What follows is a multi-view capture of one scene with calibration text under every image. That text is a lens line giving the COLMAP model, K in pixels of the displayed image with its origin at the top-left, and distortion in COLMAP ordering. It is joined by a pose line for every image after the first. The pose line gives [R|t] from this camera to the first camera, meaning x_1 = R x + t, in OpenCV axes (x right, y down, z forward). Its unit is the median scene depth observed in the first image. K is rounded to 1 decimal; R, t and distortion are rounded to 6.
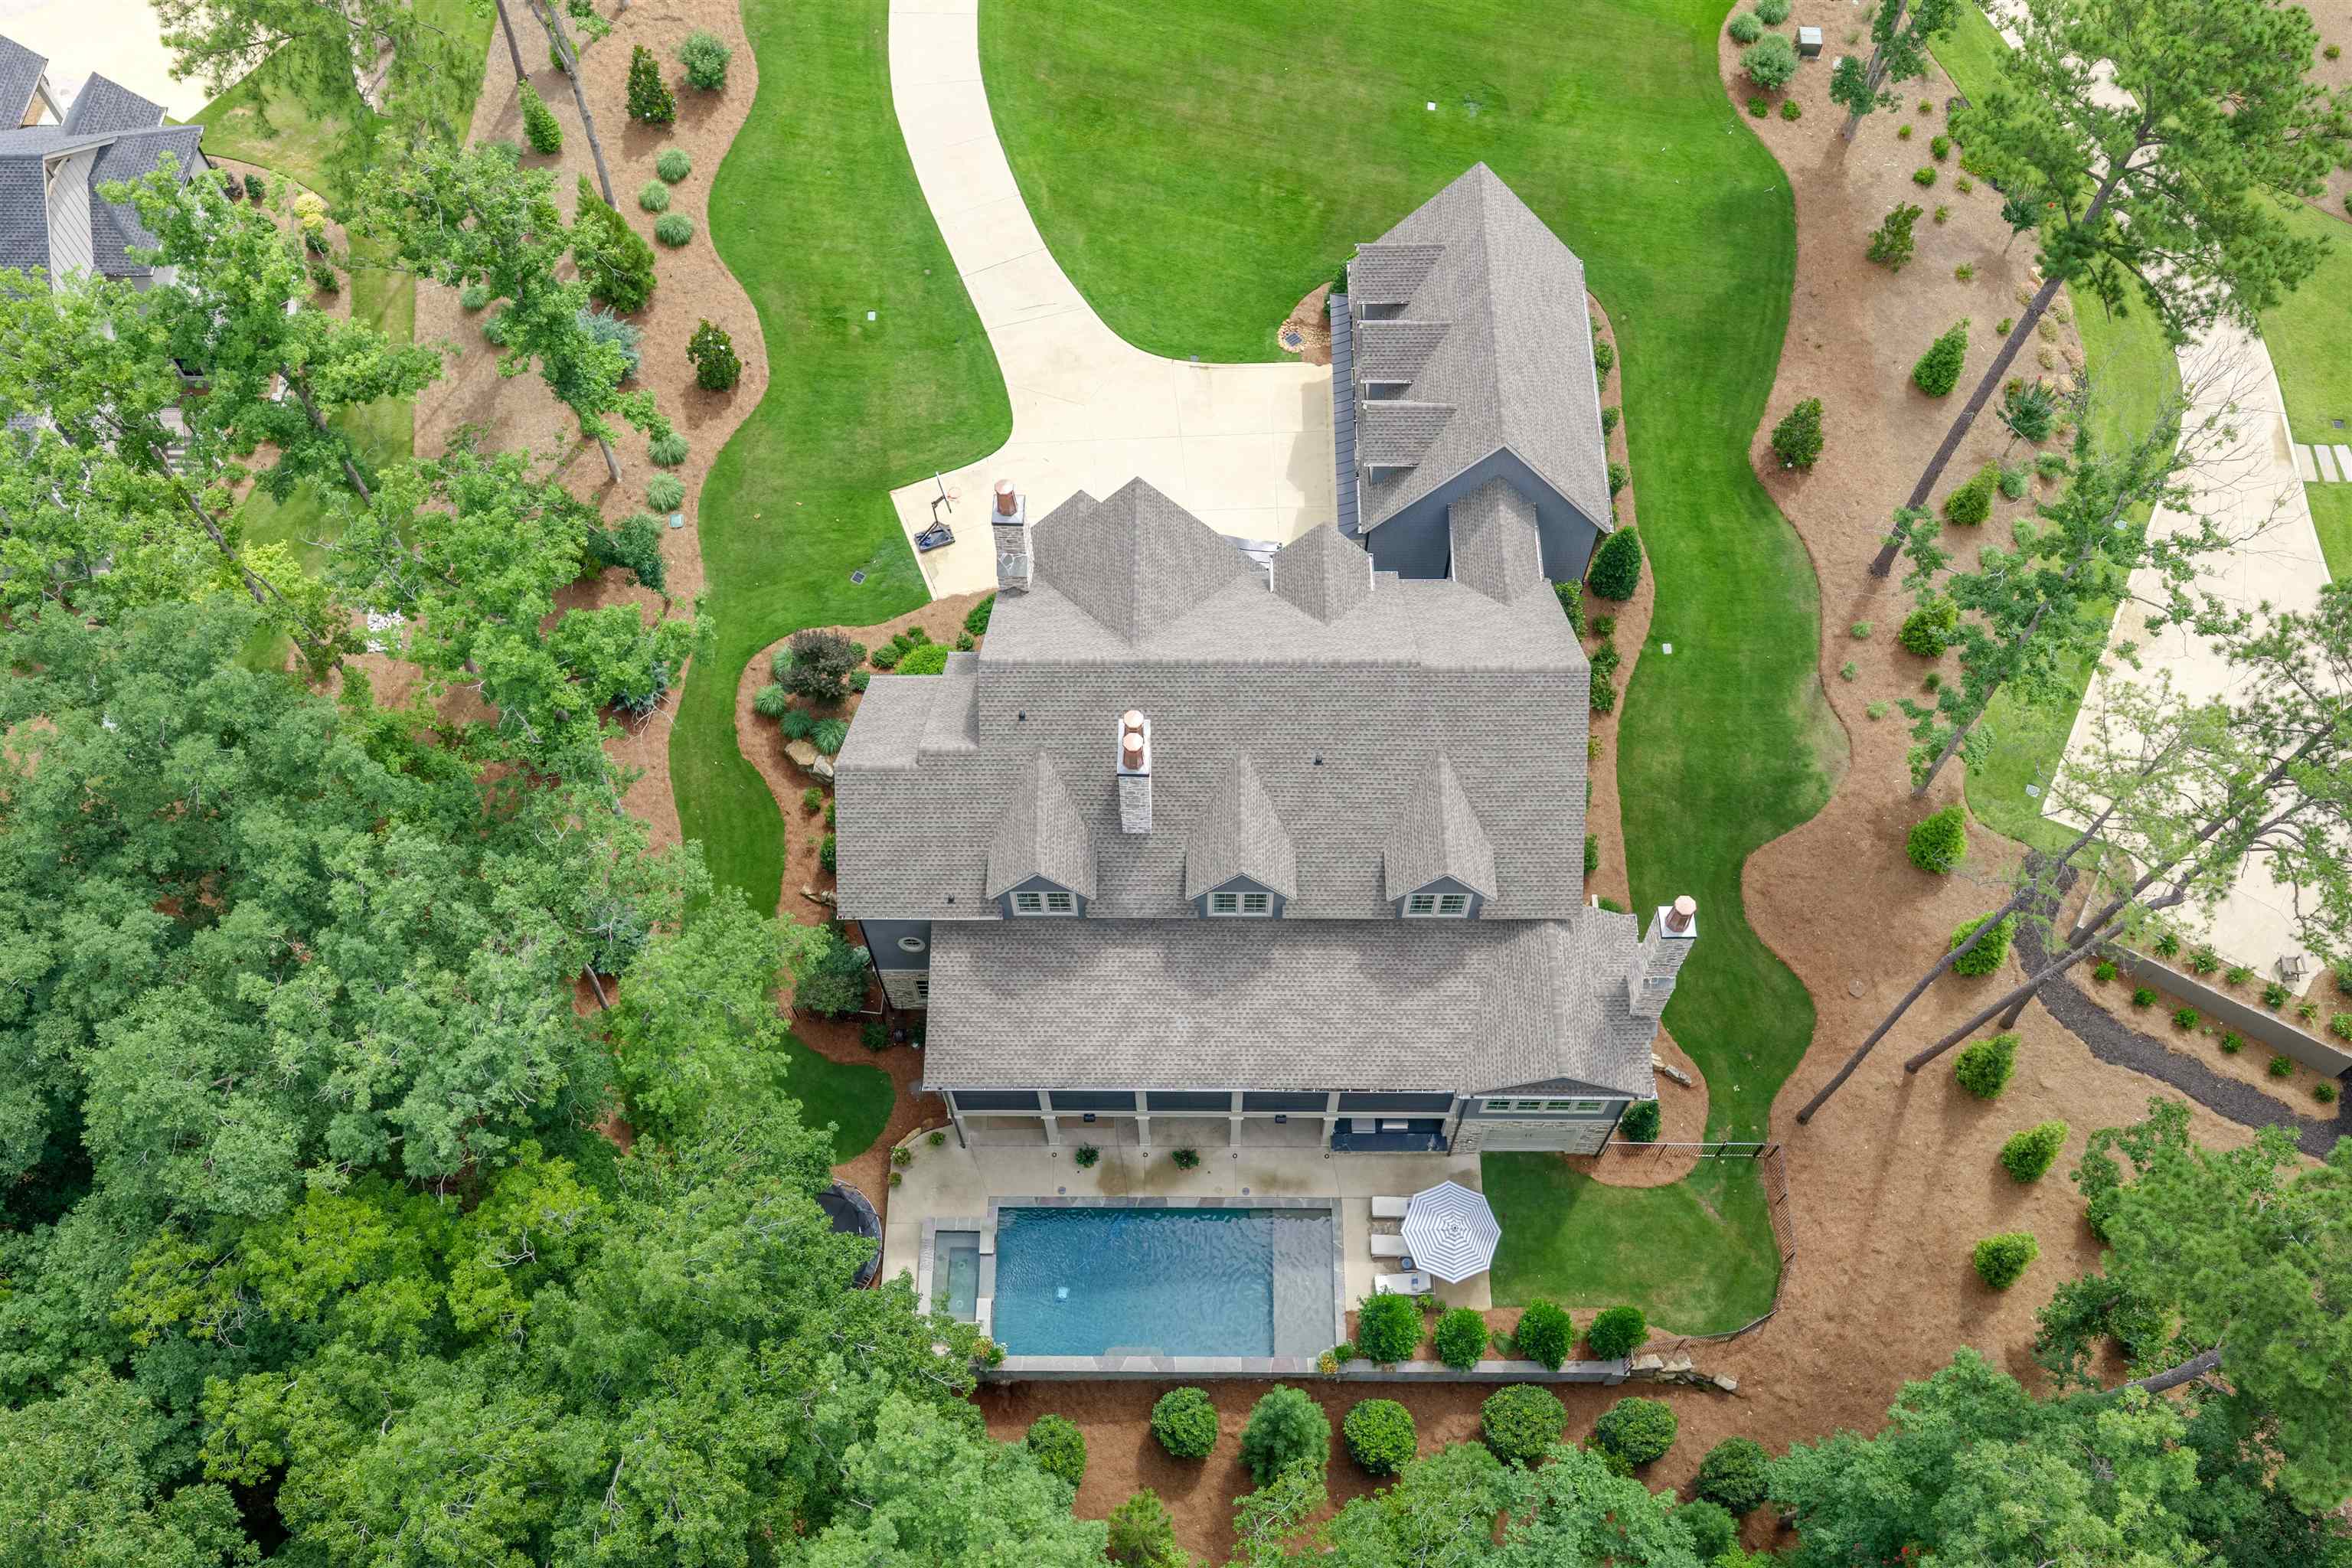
lens RADIAL K [[1938.2, 0, 1176.0], [0, 1938.2, 784.0], [0, 0, 1]] dist [0.008399, 0.004128]
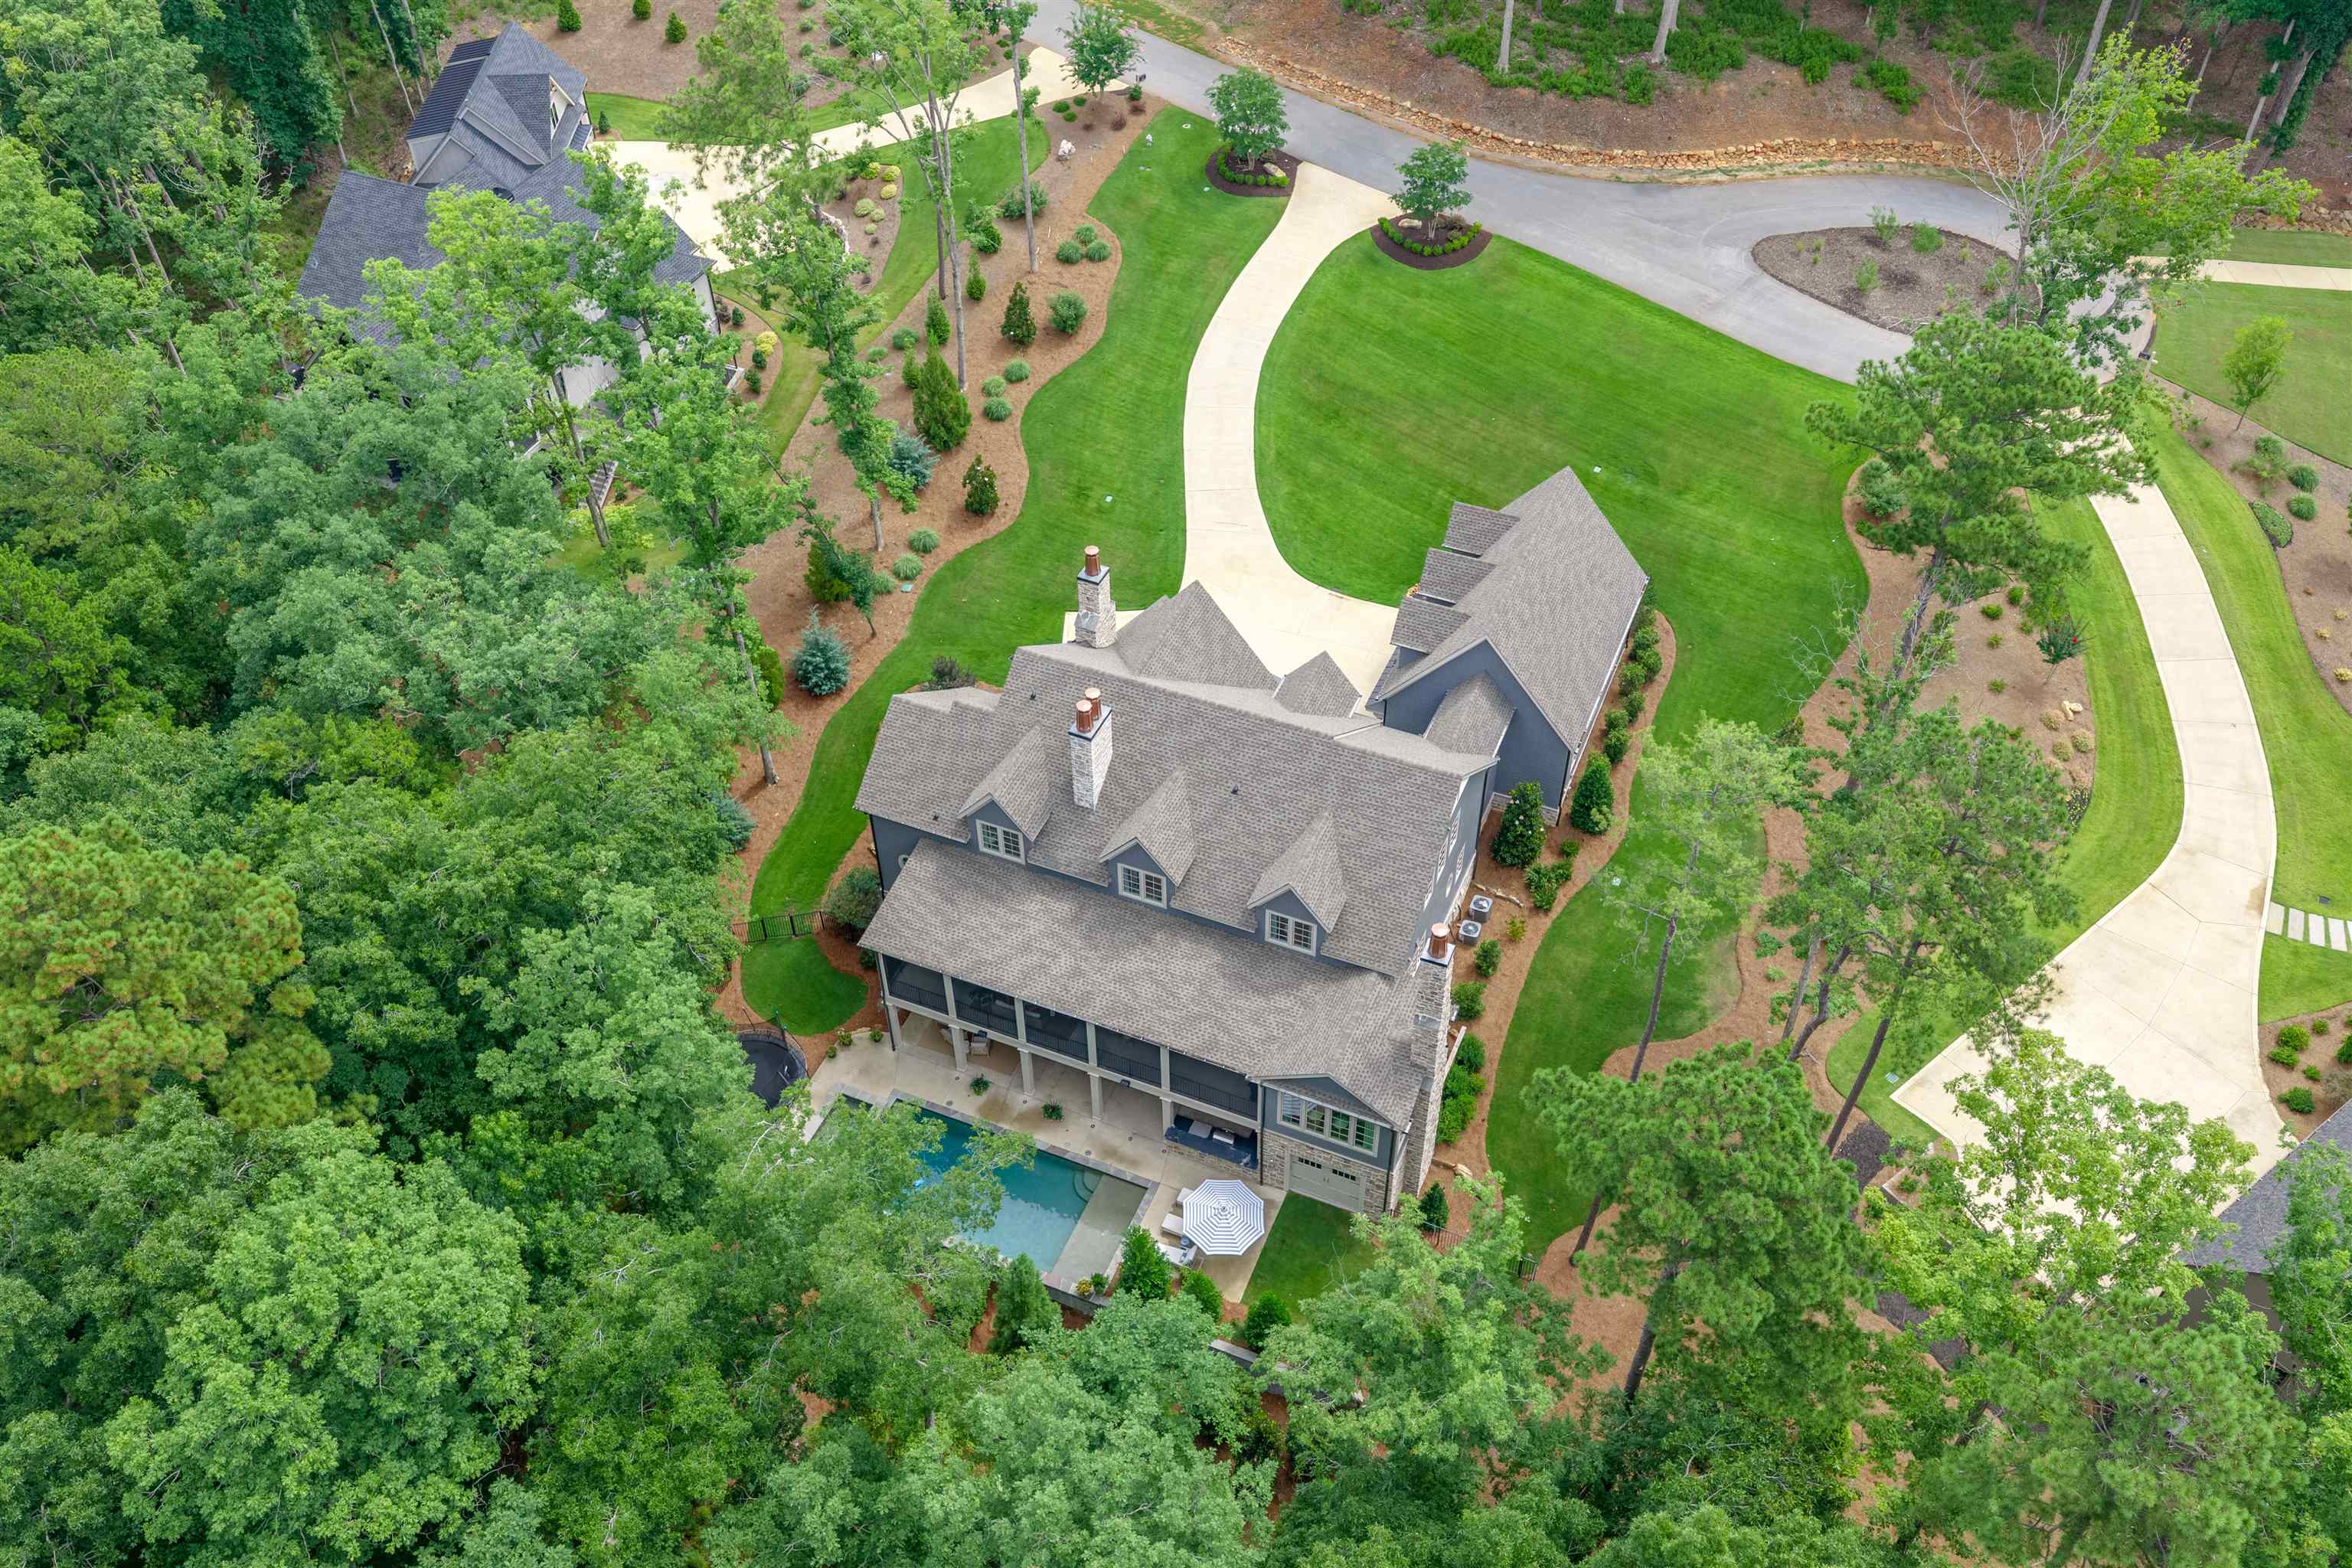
lens RADIAL K [[1940.7, 0, 1176.0], [0, 1940.7, 784.0], [0, 0, 1]] dist [0.083587, -0.118188]
pose [[0.923202, 0.275729, -0.267716, 0.302796], [-0.341606, 0.907906, -0.242925, 0.245857], [0.176079, 0.315722, 0.932371, -0.144860]]
